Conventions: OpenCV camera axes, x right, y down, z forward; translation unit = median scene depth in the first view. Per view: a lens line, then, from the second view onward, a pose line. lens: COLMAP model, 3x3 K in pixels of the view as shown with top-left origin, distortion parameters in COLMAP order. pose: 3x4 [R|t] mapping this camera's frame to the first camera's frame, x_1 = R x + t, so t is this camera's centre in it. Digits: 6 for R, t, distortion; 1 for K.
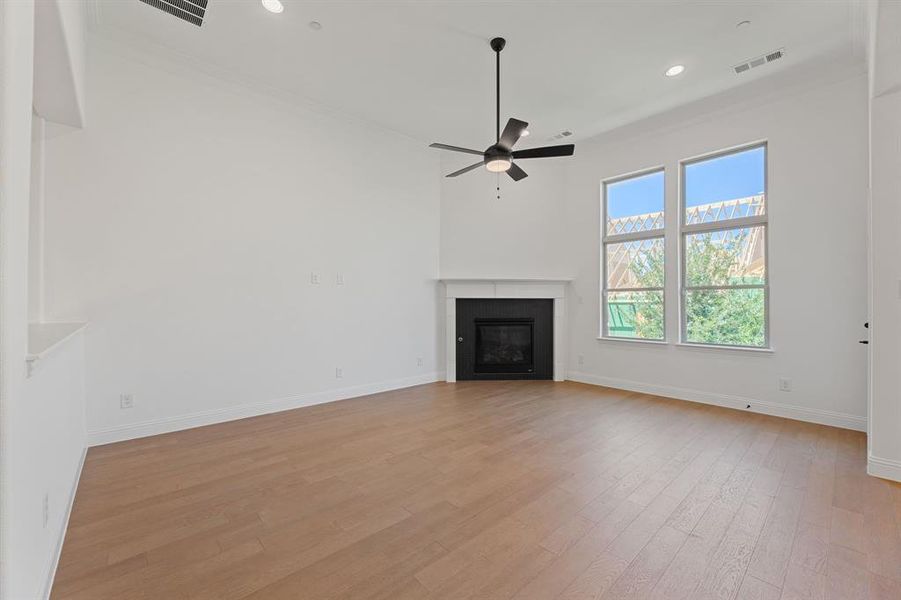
lens RADIAL K [[367.4, 0, 447.1], [0, 367.4, 301.9], [0, 0, 1]] dist [-0.007348, -0.000223]
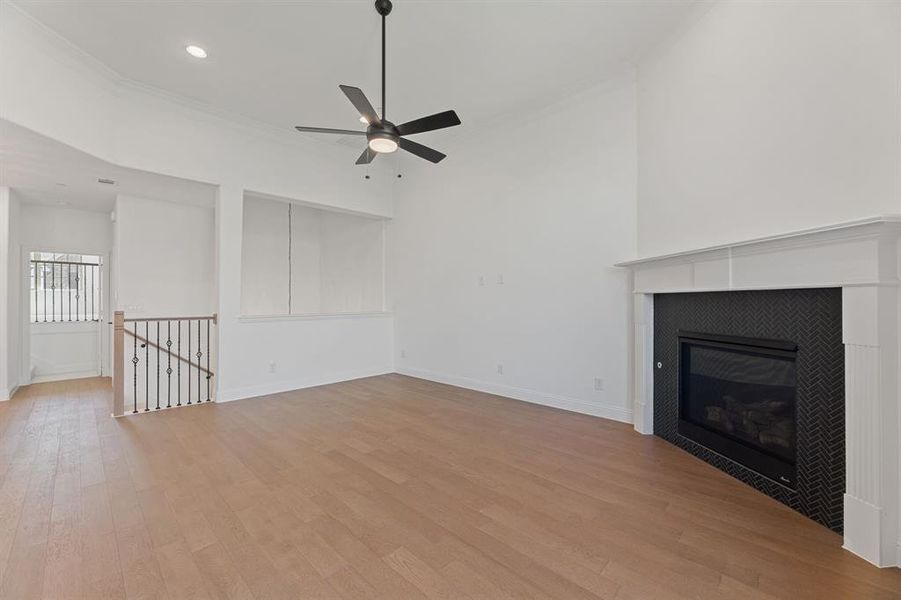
lens RADIAL K [[367.4, 0, 447.1], [0, 367.4, 301.9], [0, 0, 1]] dist [-0.007348, -0.000223]
pose [[0.055890, -0.002154, -0.998435, 0.599640], [0.002303, 0.999995, -0.002028, 0.003187], [0.998434, -0.002186, 0.055895, 0.647231]]
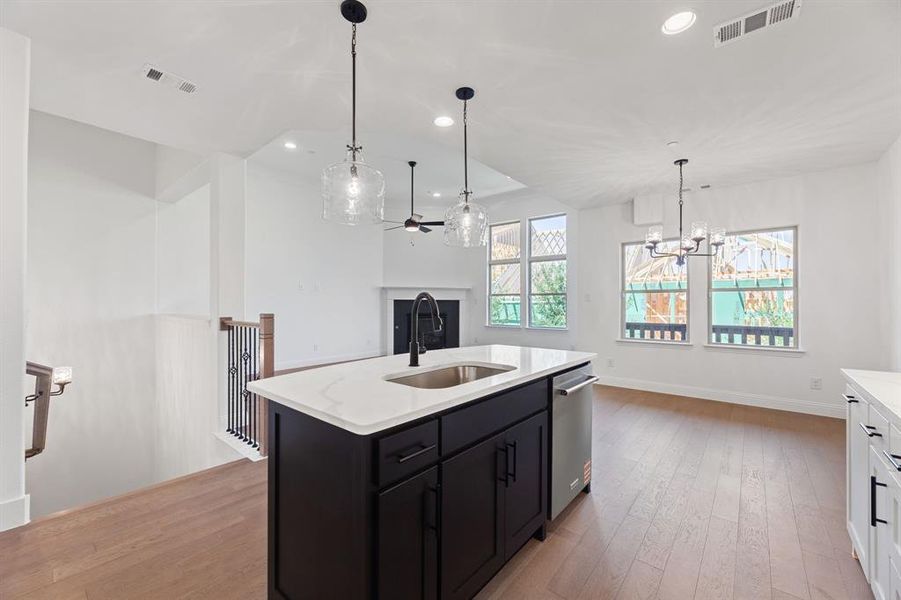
lens RADIAL K [[367.4, 0, 447.1], [0, 367.4, 301.9], [0, 0, 1]] dist [-0.007348, -0.000223]
pose [[0.990743, 0.002616, 0.135722, 0.036330], [-0.002130, 0.999991, -0.003726, 0.003773], [-0.135731, 0.003403, 0.990740, -0.506339]]
